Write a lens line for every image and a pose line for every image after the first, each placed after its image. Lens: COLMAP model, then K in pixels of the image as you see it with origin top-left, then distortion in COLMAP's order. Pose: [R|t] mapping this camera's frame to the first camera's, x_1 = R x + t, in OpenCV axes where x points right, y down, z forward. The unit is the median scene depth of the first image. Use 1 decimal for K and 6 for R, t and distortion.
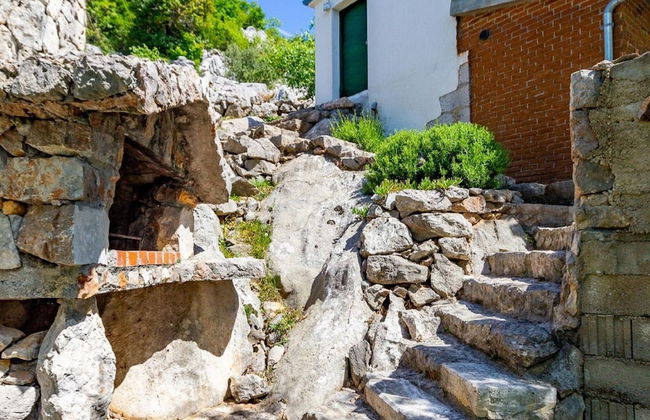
lens RADIAL K [[724.9, 0, 311.6], [0, 724.9, 209.7], [0, 0, 1]] dist [-0.016496, 0.000571]
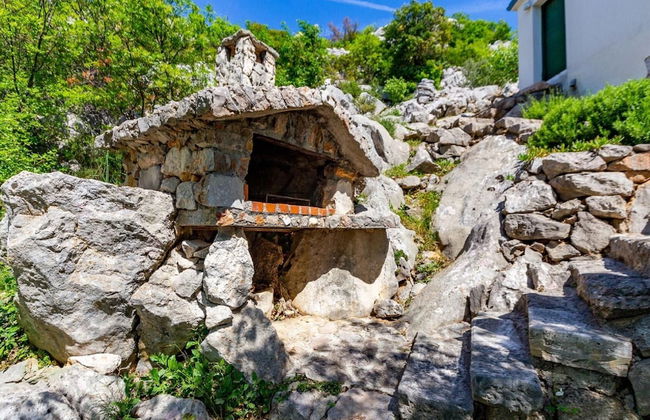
lens RADIAL K [[573.5, 0, 324.9], [0, 573.5, 242.8], [0, 0, 1]] dist [-0.016962, 0.001114]
pose [[0.588691, -0.004355, -0.808347, 0.622852], [0.004676, 0.999987, -0.001982, 0.105848], [0.808345, -0.002613, 0.588704, 0.229380]]
